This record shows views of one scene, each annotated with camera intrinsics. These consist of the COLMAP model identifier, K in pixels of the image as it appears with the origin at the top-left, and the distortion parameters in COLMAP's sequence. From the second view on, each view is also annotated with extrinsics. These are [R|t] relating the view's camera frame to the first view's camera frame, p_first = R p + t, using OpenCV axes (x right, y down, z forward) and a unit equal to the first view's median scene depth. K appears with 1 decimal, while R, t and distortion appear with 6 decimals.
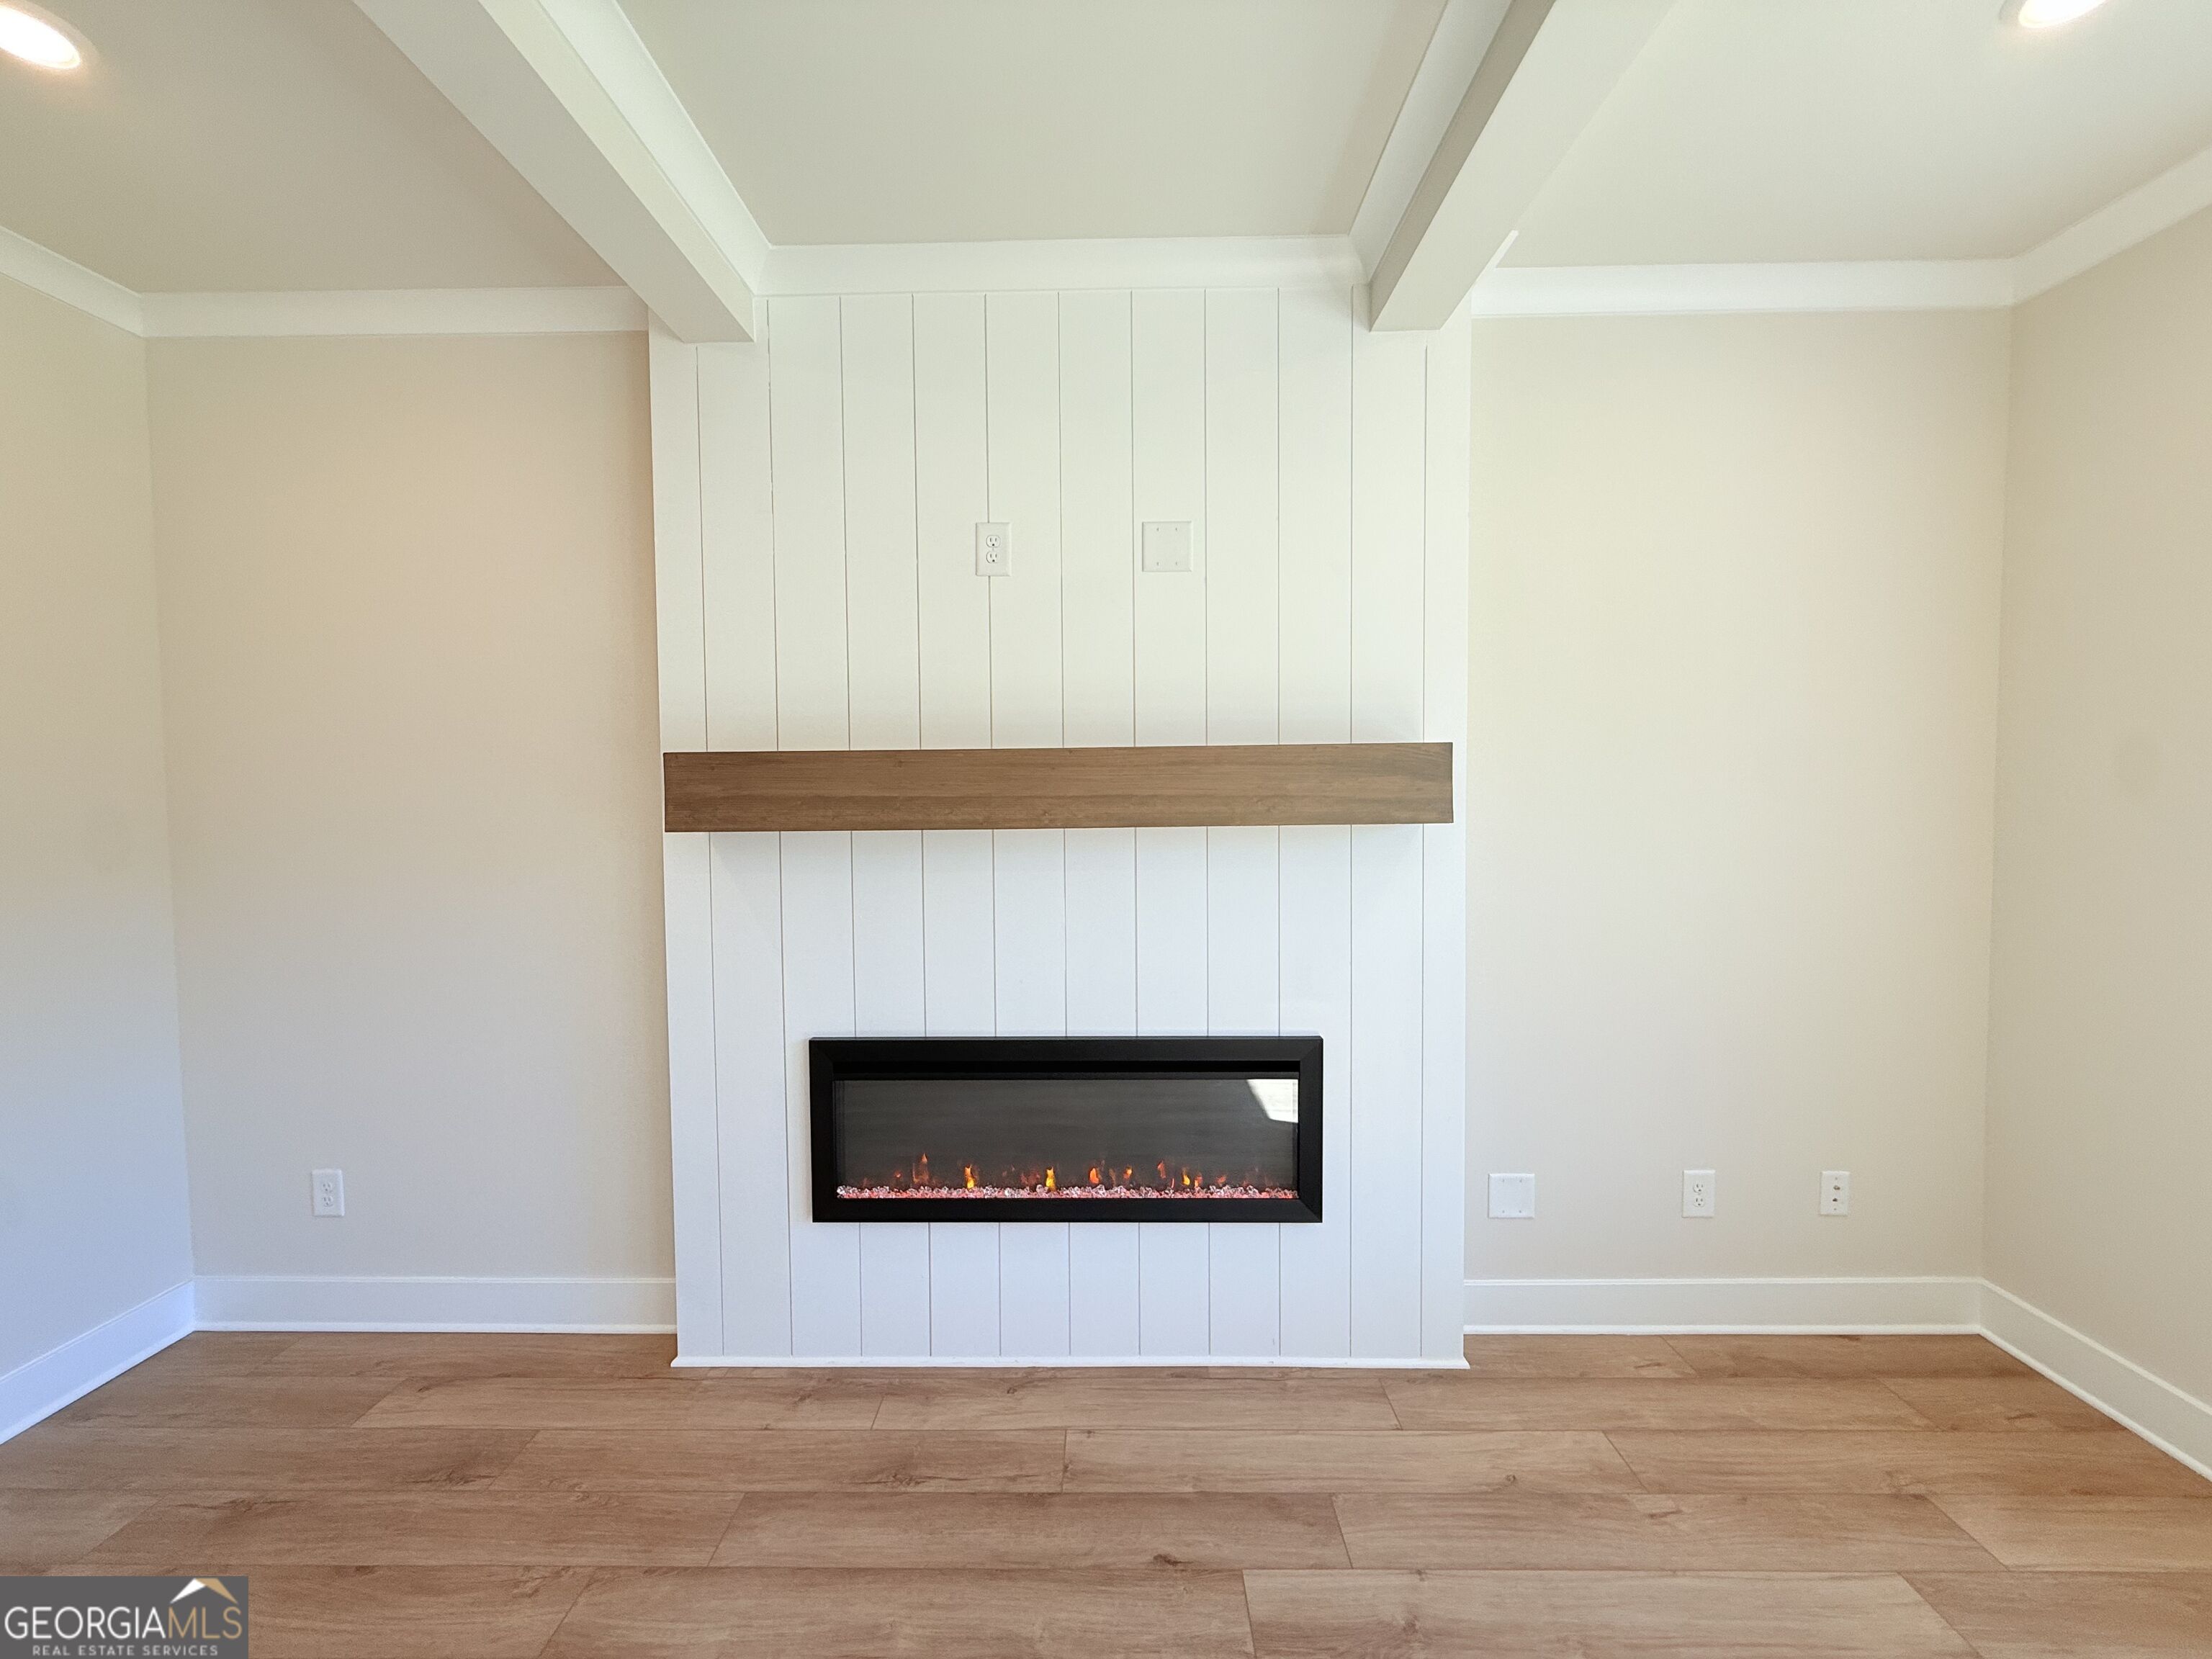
lens RADIAL K [[872.0, 0, 1106.0], [0, 872.0, 829.5], [0, 0, 1]] dist [0.000532, 0.000077]
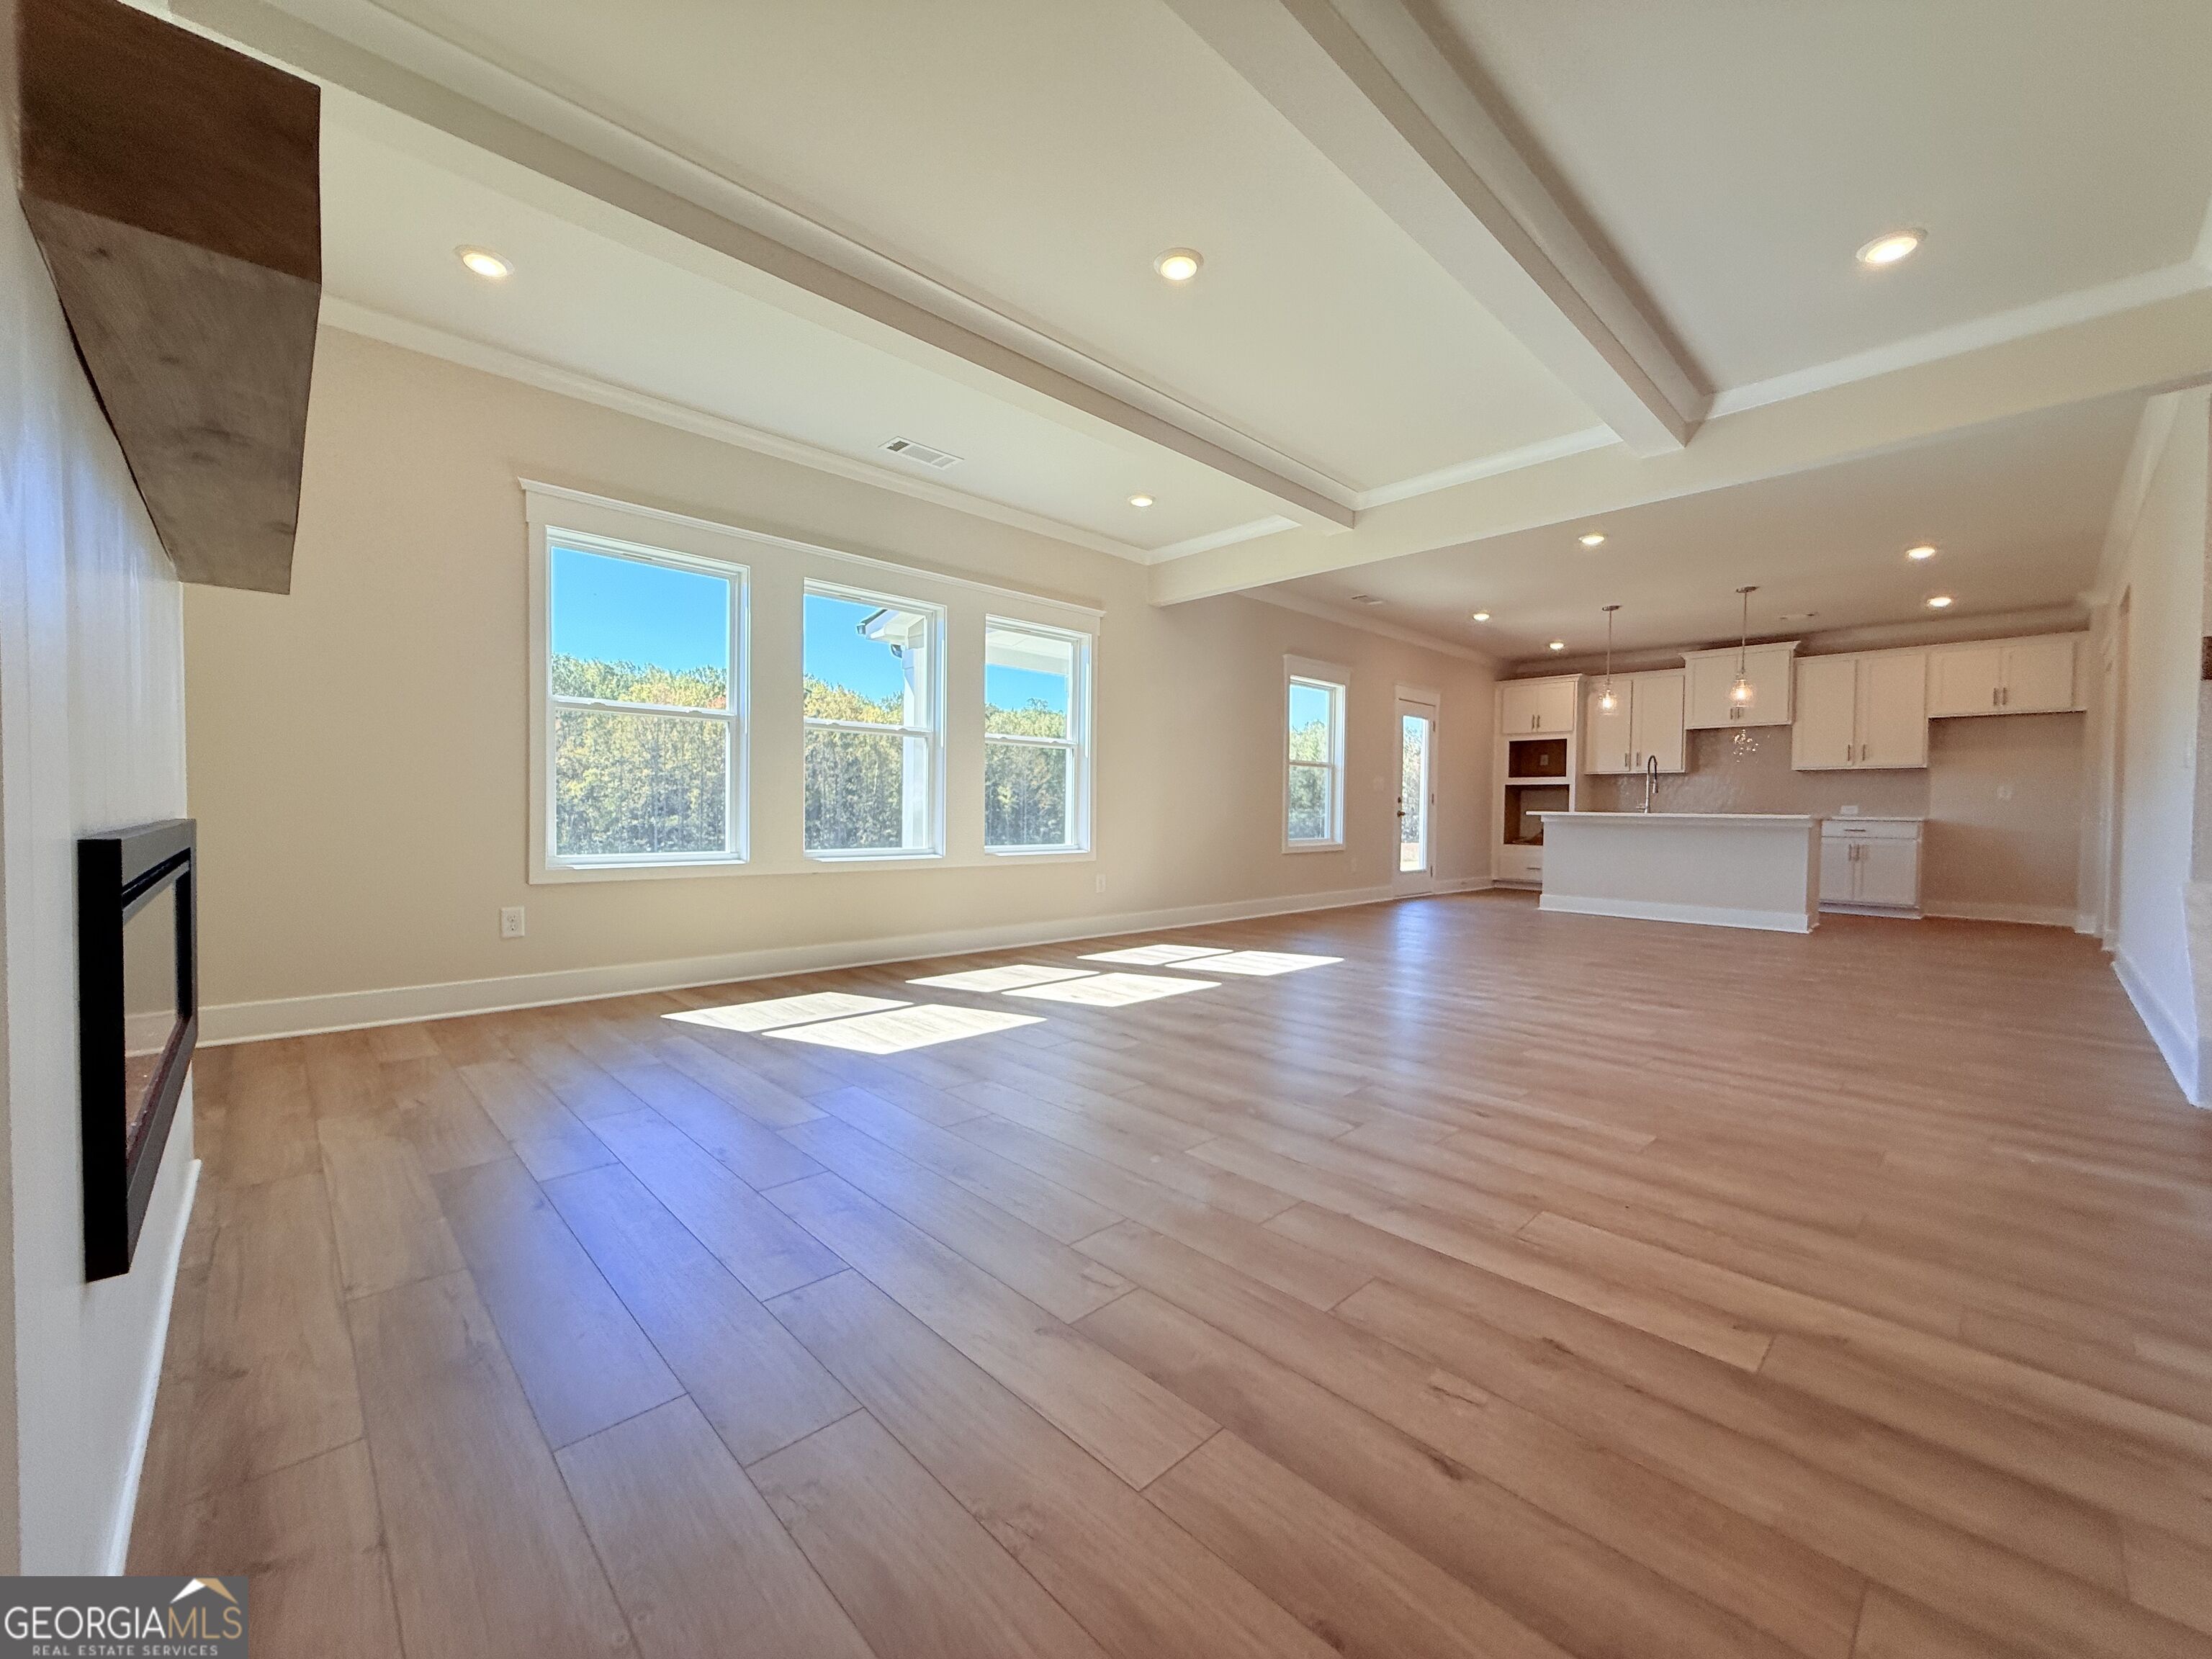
lens RADIAL K [[878.8, 0, 1101.6], [0, 878.8, 828.0], [0, 0, 1]] dist [-0.002475, -0.000120]
pose [[-0.698797, -0.016550, 0.715129, -0.985815], [0.023595, 0.998655, 0.046167, 0.232978], [-0.714931, 0.049135, -0.697466, 0.969886]]
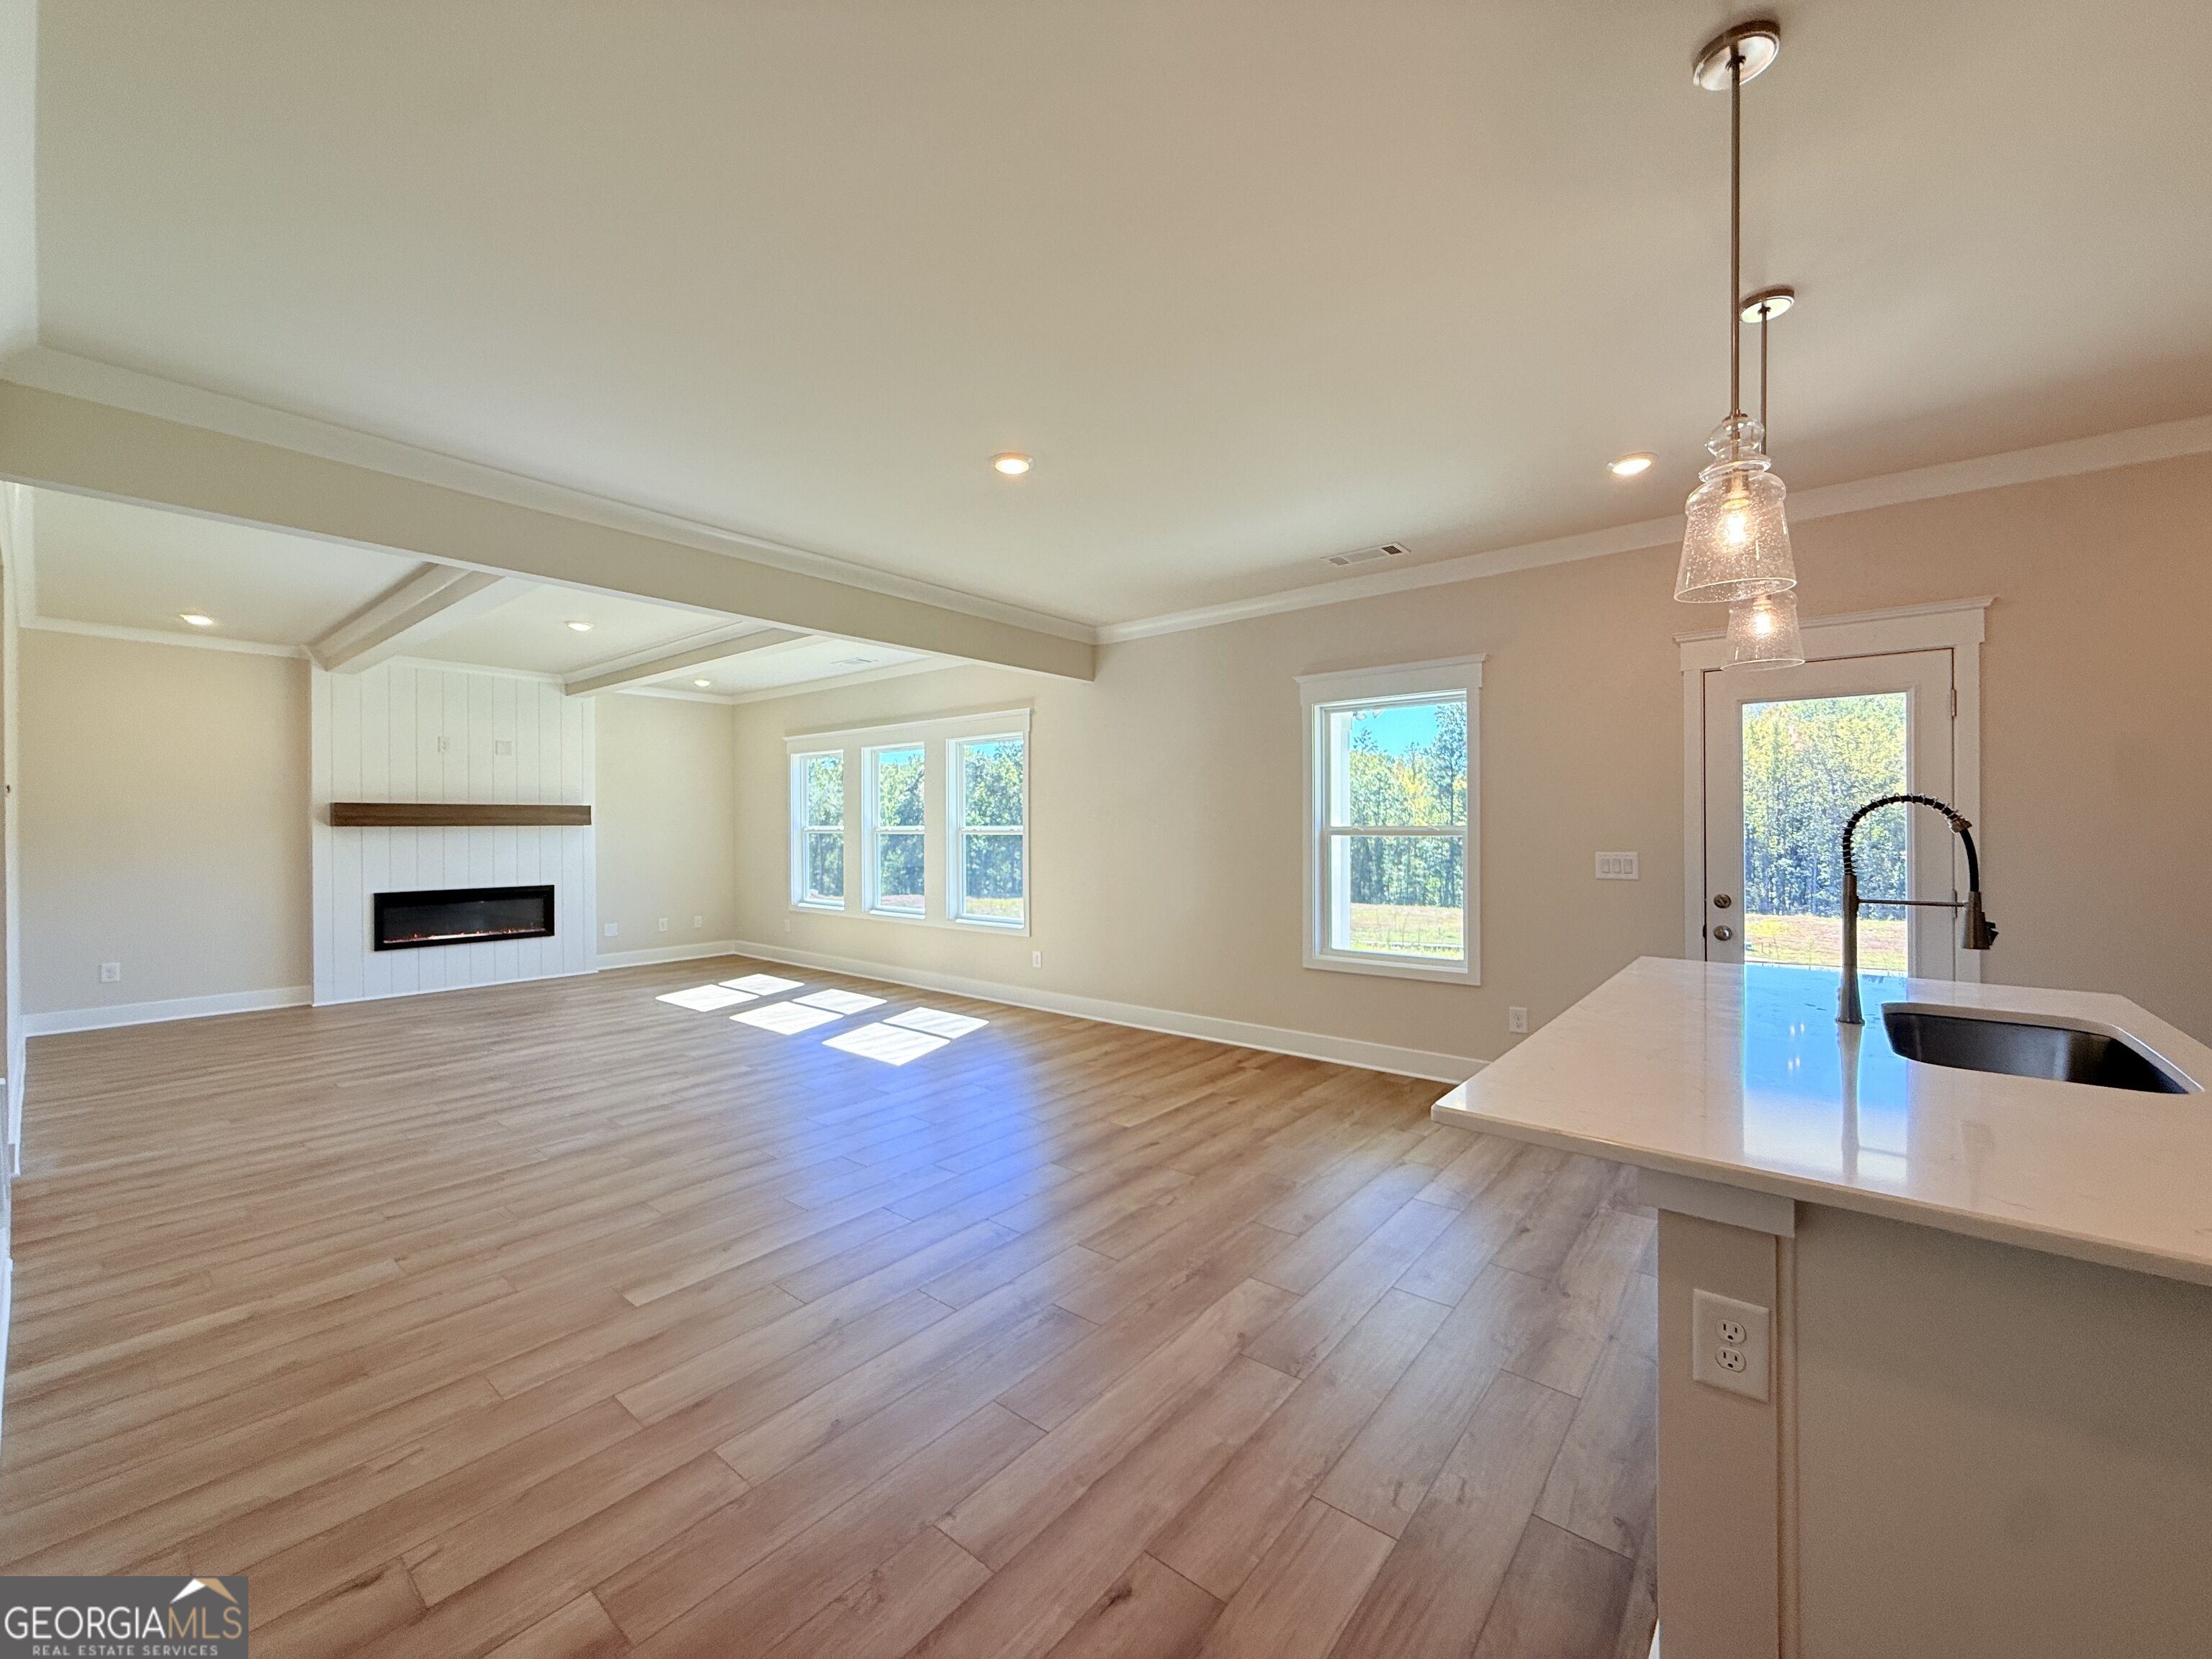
lens RADIAL K [[879.5, 0, 1102.4], [0, 879.5, 827.0], [0, 0, 1]] dist [-0.001624, 0.000119]
pose [[0.625528, 0.005223, 0.780184, -1.198265], [0.031890, 0.998971, -0.032256, 0.191216], [-0.779550, 0.045057, 0.624718, -3.126179]]
